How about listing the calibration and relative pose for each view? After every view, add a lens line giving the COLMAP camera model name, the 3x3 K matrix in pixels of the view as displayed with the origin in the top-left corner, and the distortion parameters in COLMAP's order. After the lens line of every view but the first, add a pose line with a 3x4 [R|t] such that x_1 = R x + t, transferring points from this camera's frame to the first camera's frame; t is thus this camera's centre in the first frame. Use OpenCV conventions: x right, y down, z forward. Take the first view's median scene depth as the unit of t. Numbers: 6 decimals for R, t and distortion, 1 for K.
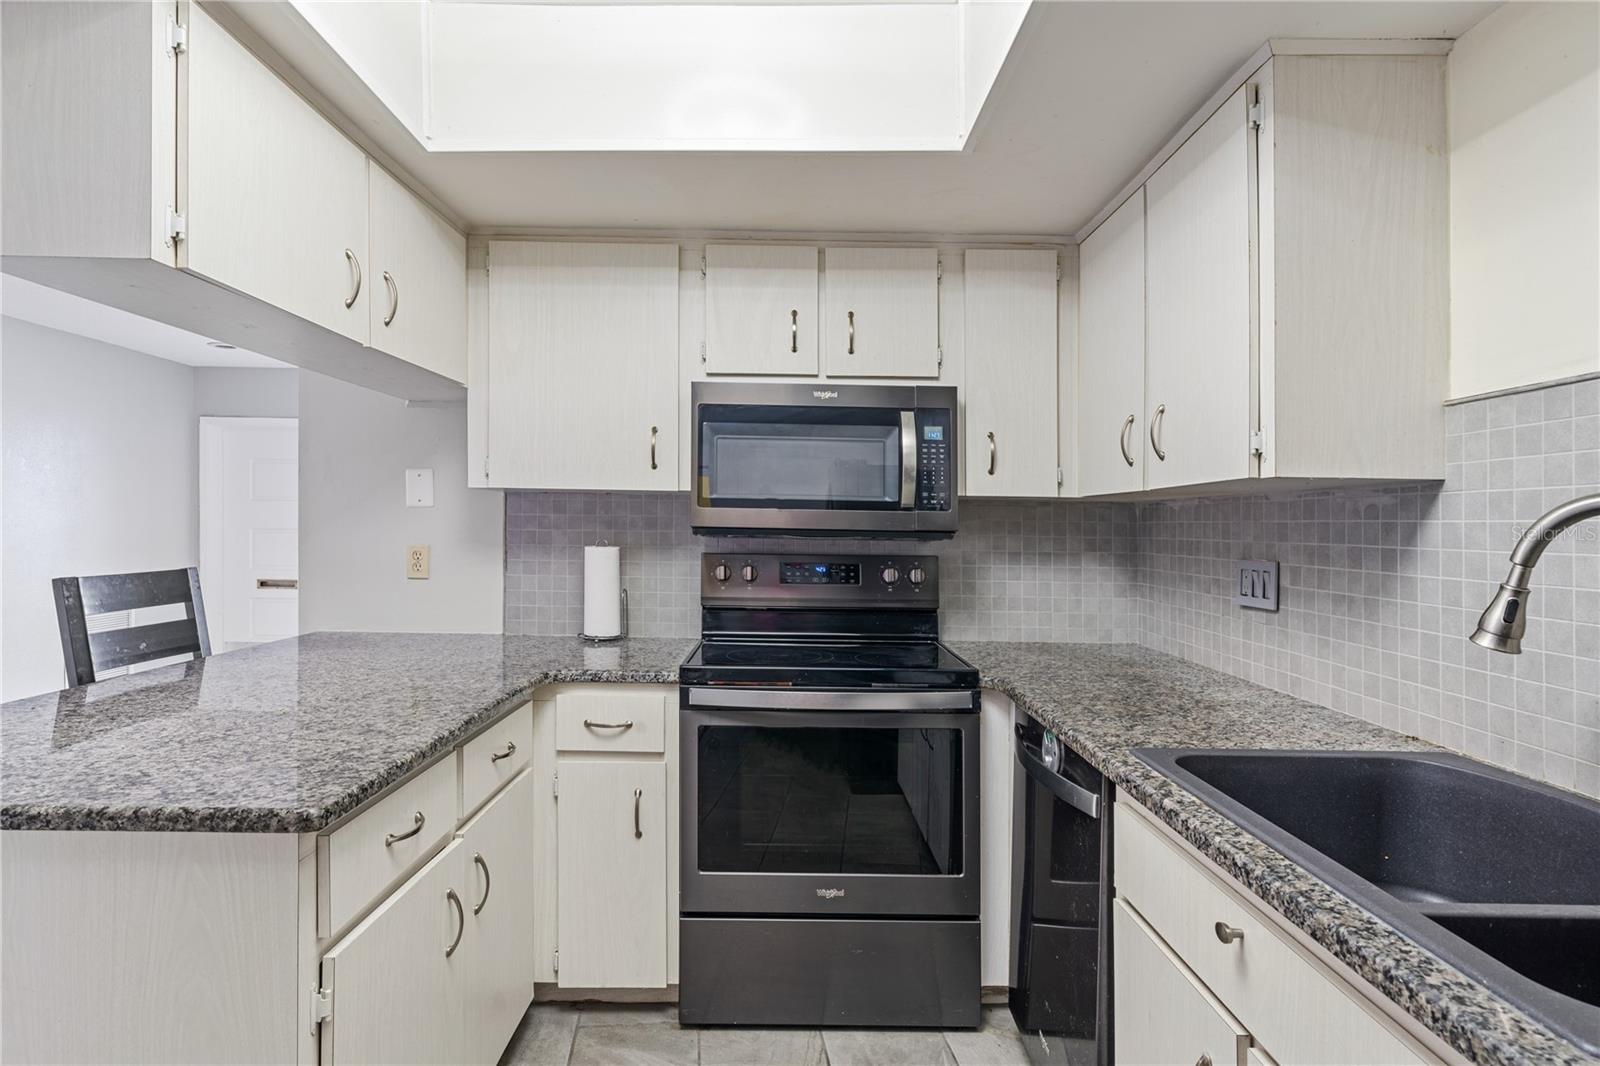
lens RADIAL K [[846.9, 0, 794.4], [0, 846.9, 552.7], [0, 0, 1]] dist [-0.000215, 0.002403]
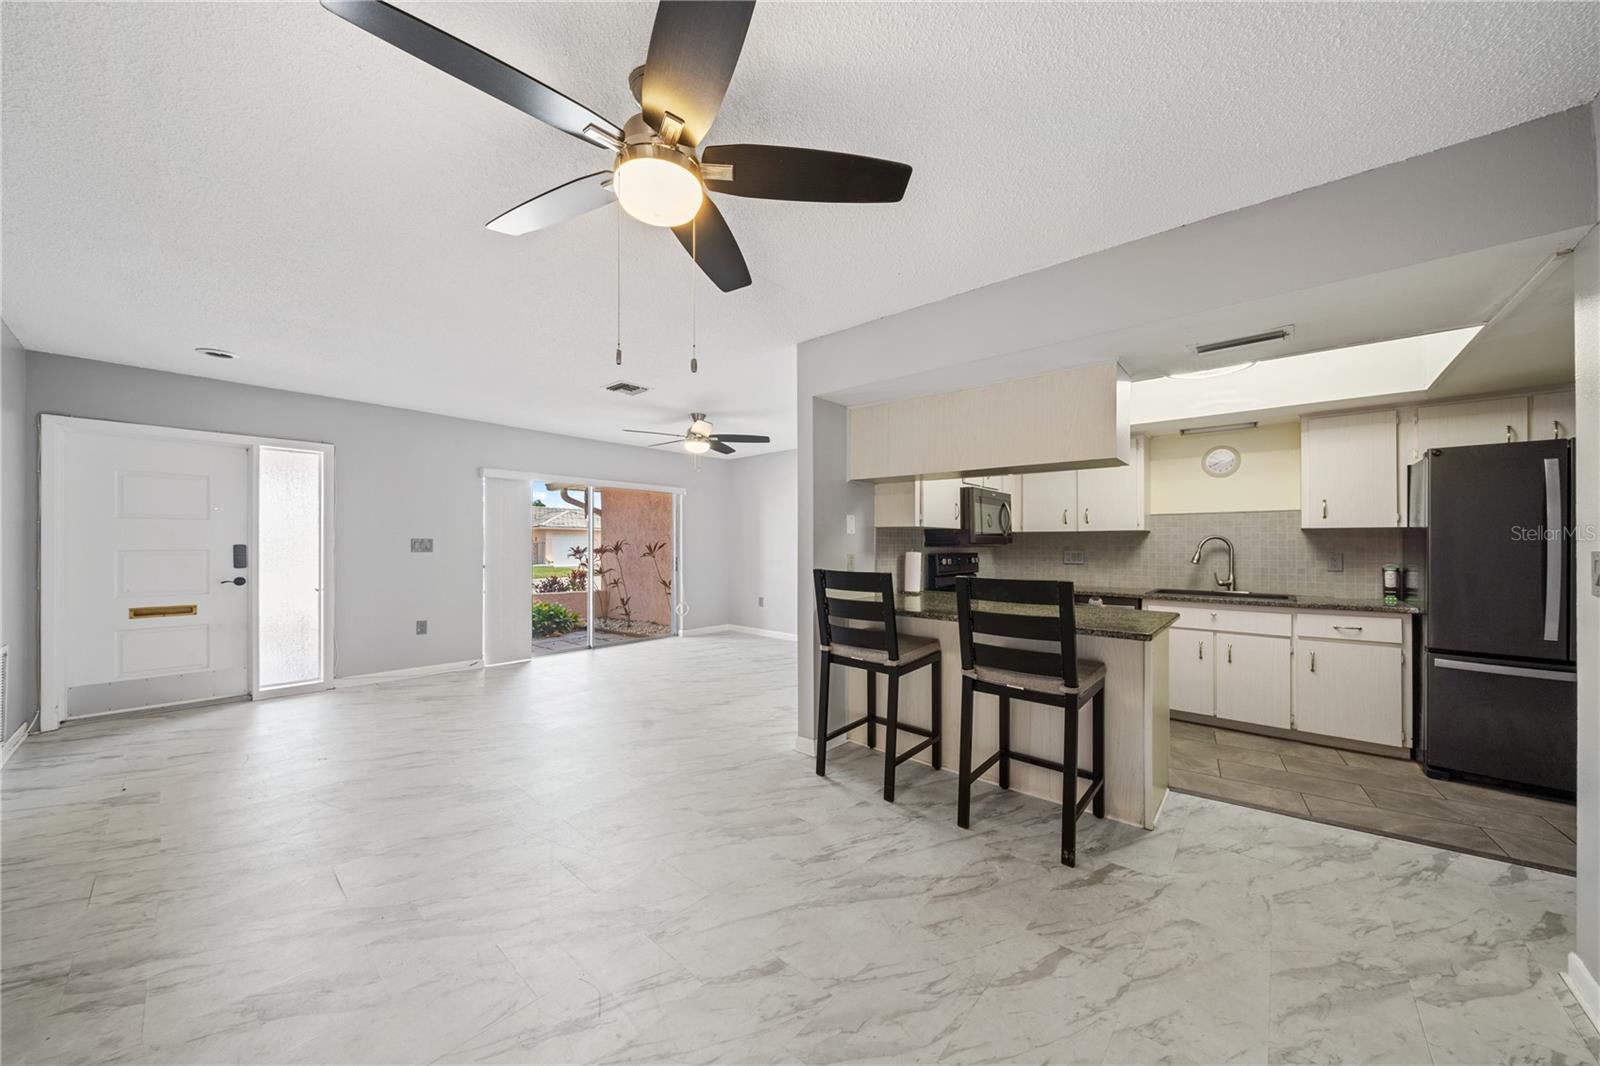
lens RADIAL K [[553.7, 0, 804.8], [0, 553.7, 566.5], [0, 0, 1]] dist [-0.008327, 0.000830]
pose [[0.654066, -0.042802, 0.755225, -2.304829], [0.029560, 0.999082, 0.031022, -0.034554], [-0.755859, 0.002034, 0.654731, 0.378540]]
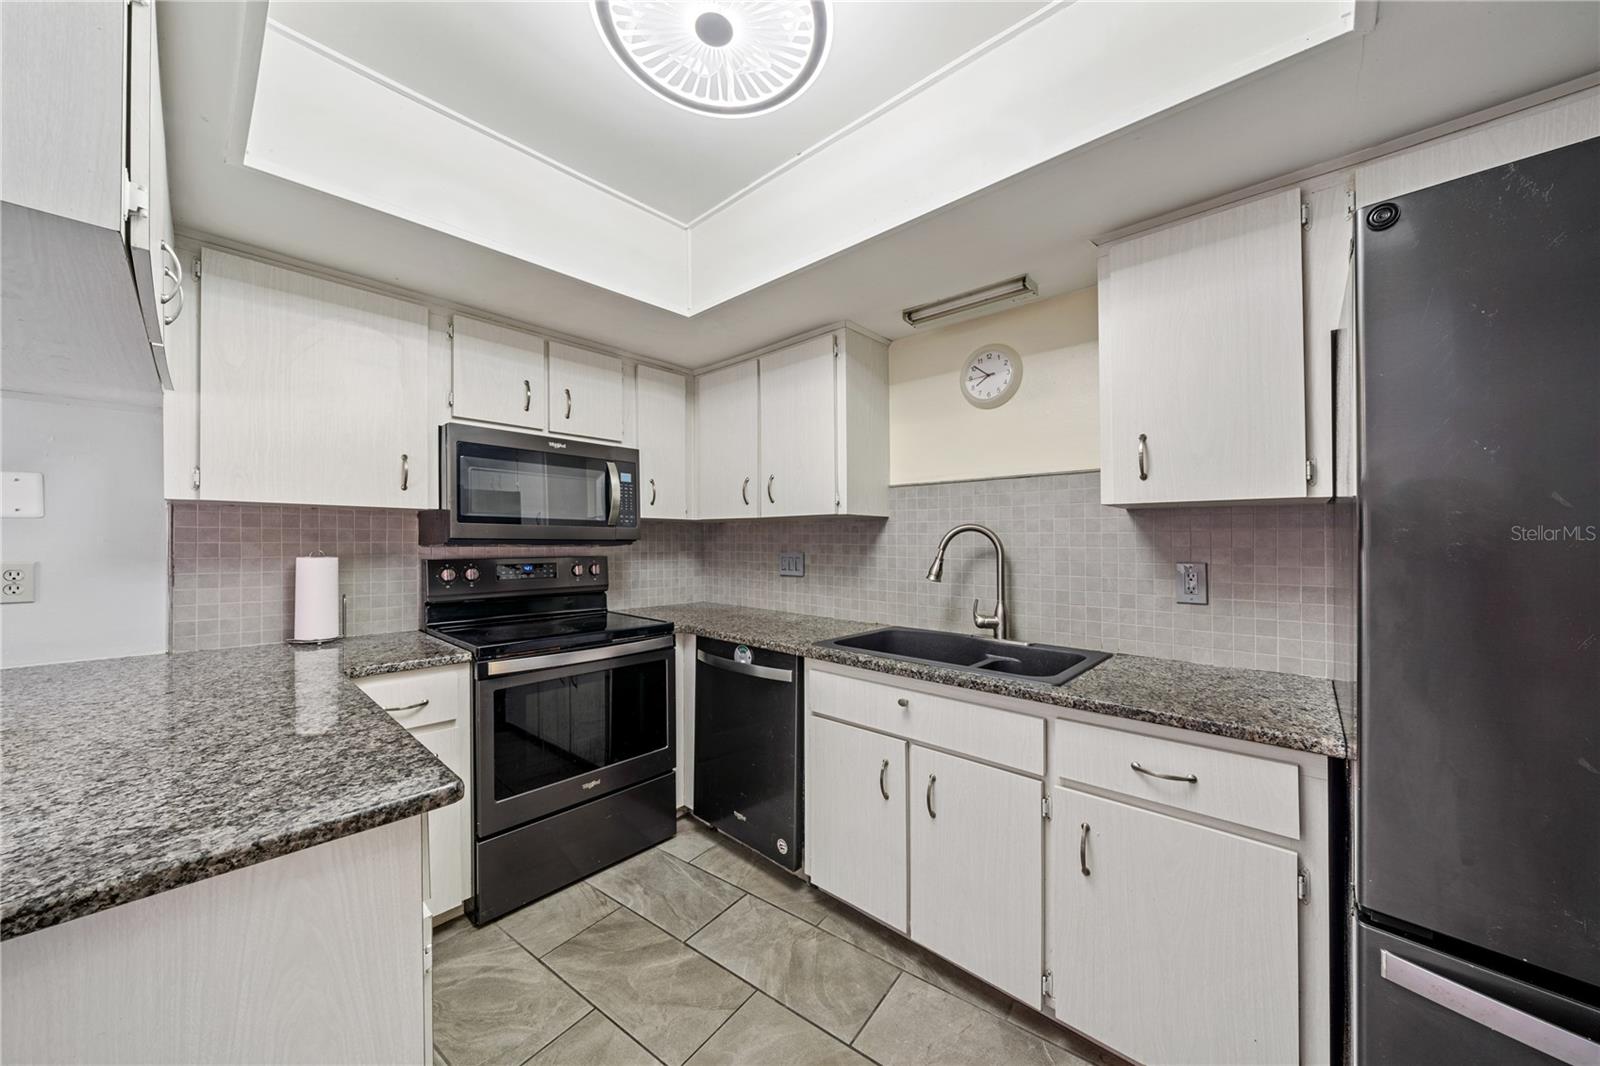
lens RADIAL K [[553.7, 0, 814.7], [0, 553.7, 559.7], [0, 0, 1]] dist [-0.008327, 0.000830]
pose [[0.663819, -0.036746, 0.746990, -0.488772], [0.027983, 0.999313, 0.024291, -0.005246], [-0.747369, 0.004778, 0.664391, 0.075256]]
